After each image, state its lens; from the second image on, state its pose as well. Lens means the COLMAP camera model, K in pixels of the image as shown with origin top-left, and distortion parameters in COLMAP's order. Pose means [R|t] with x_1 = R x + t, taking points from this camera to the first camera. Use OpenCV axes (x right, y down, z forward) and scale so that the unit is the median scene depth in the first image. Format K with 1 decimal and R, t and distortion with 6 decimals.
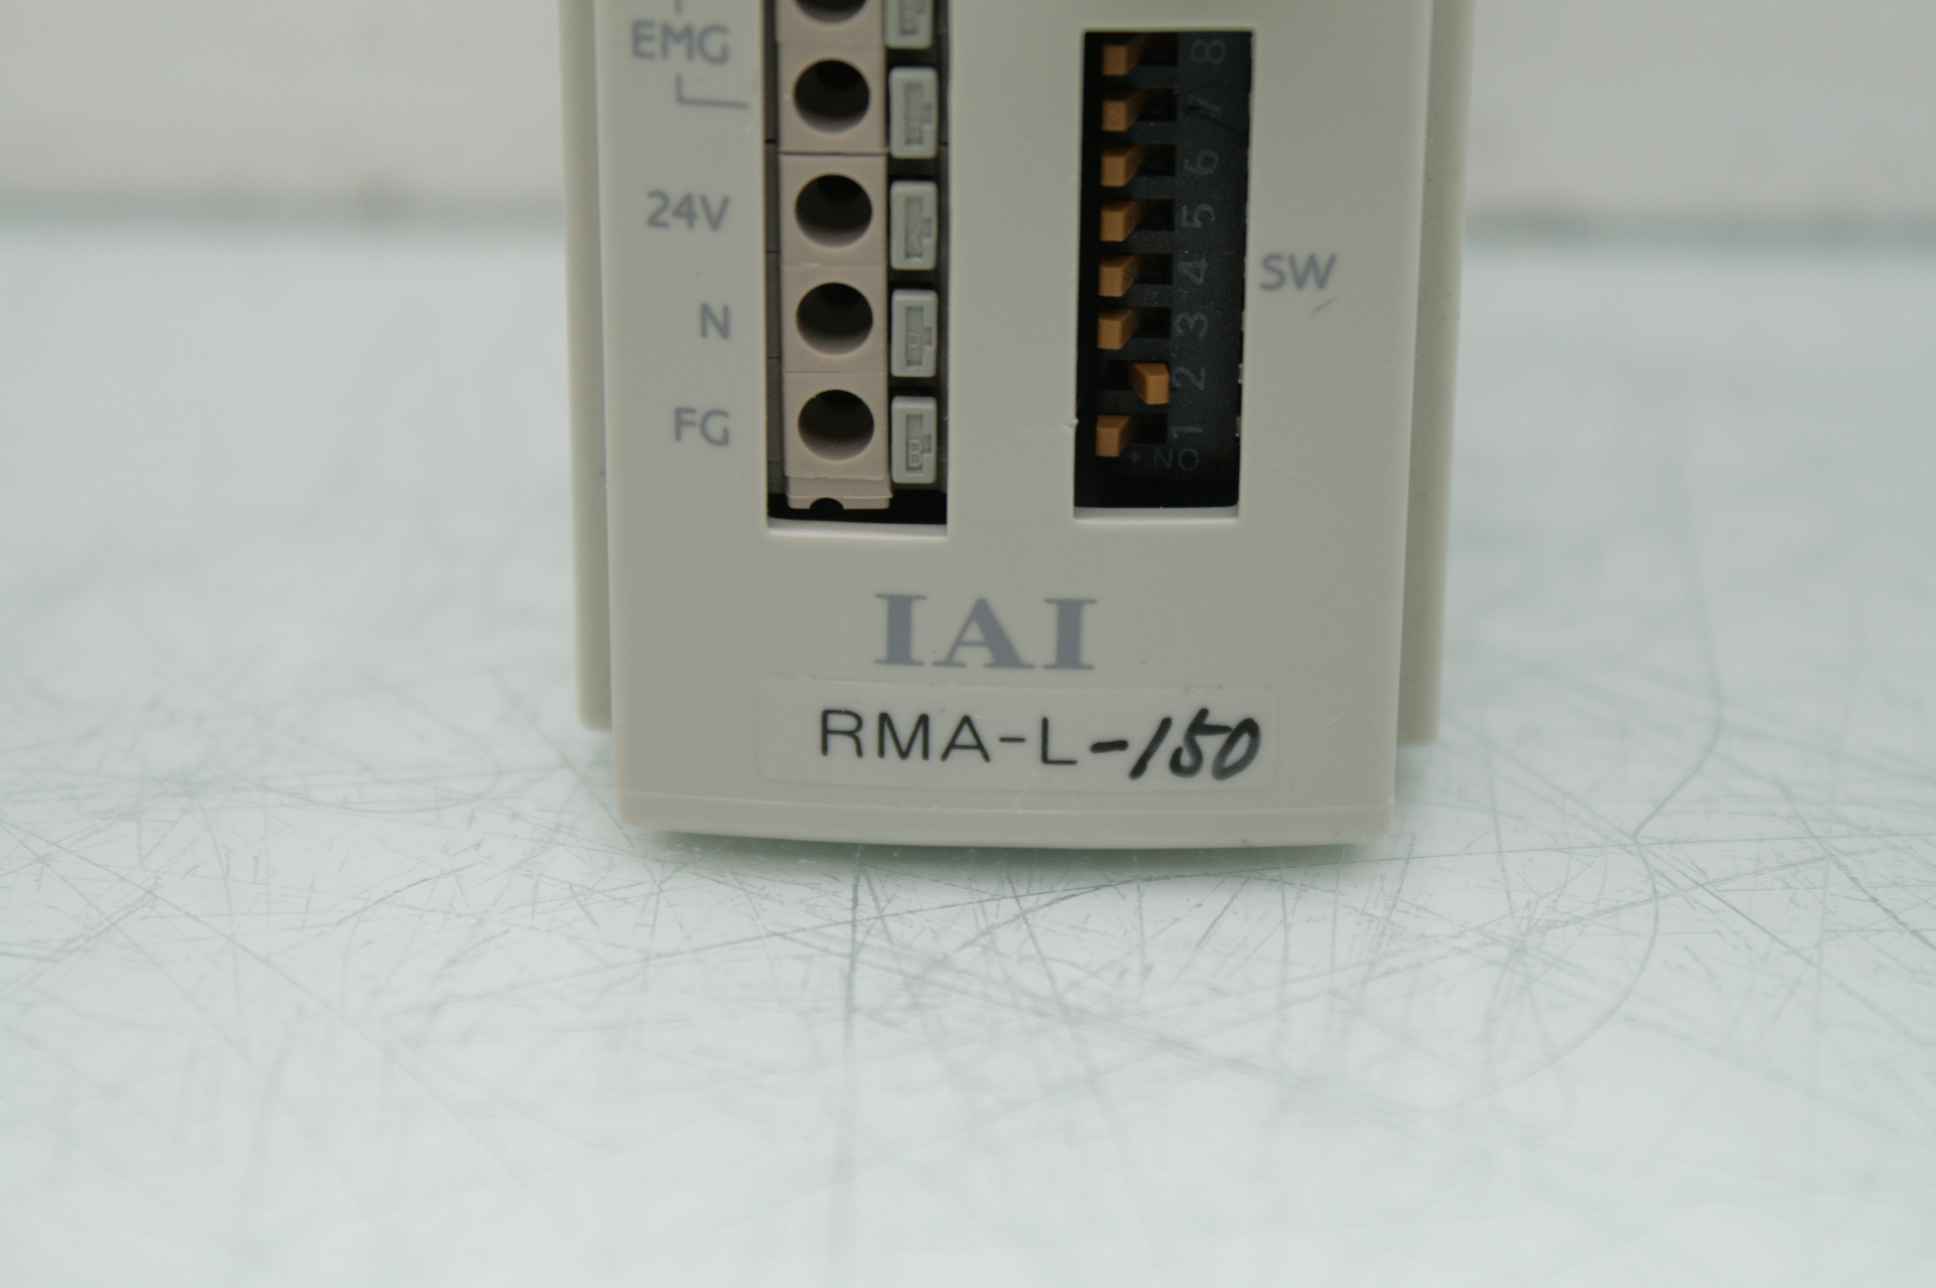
lens RADIAL K [[3240.9, 0, 968.0], [0, 3240.9, 644.0], [0, 0, 1]] dist [0.029181, 0.025191]
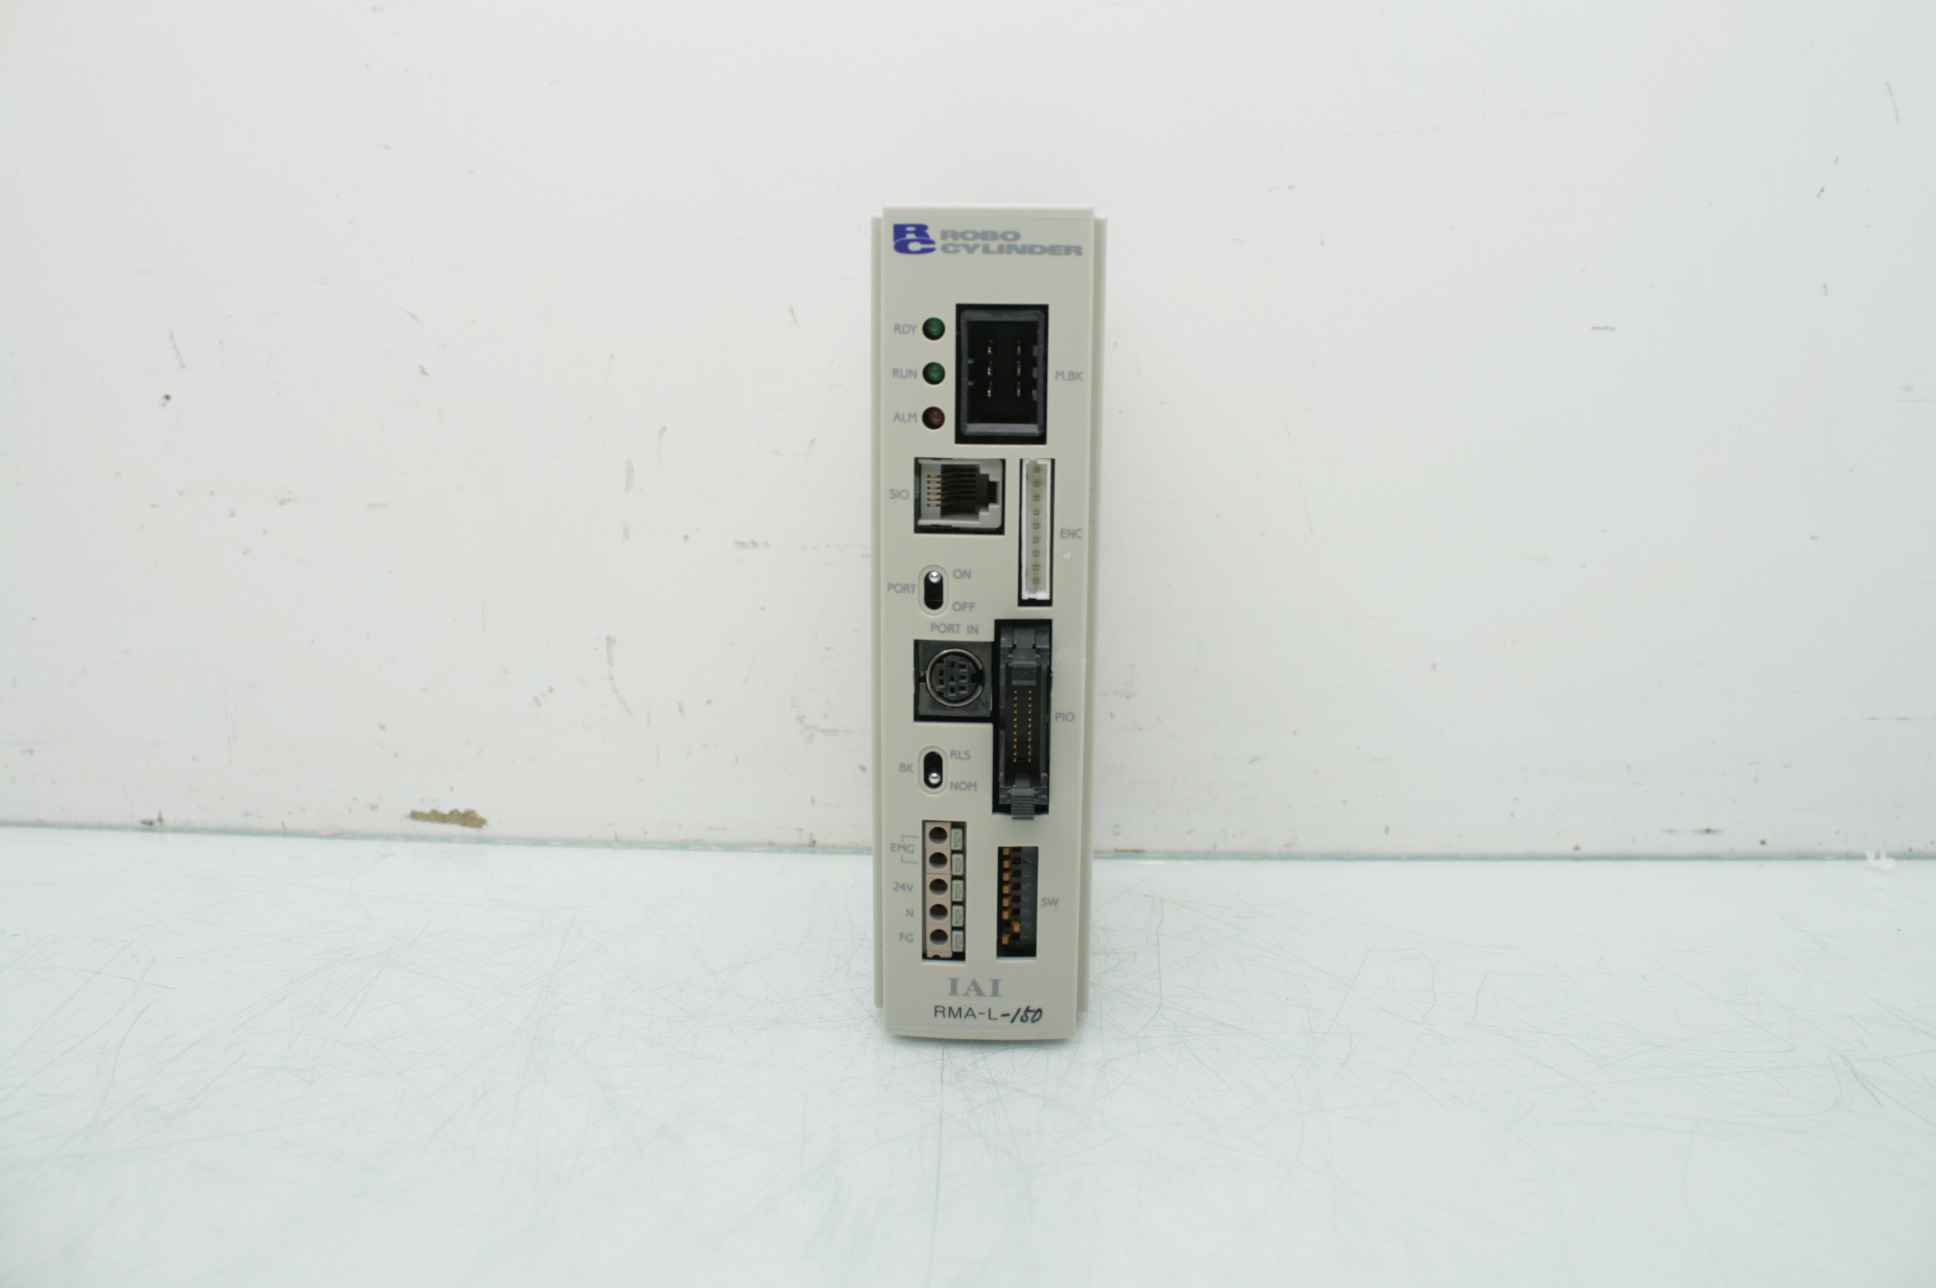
lens RADIAL K [[1519.7, 0, 968.0], [0, 1519.7, 644.0], [0, 0, 1]] dist [-0.157621, 0.112951]
pose [[0.999925, -0.000452, -0.012198, 0.020021], [-0.001224, 0.990564, -0.137043, -0.173258], [0.012145, 0.137047, 0.990490, -0.951721]]
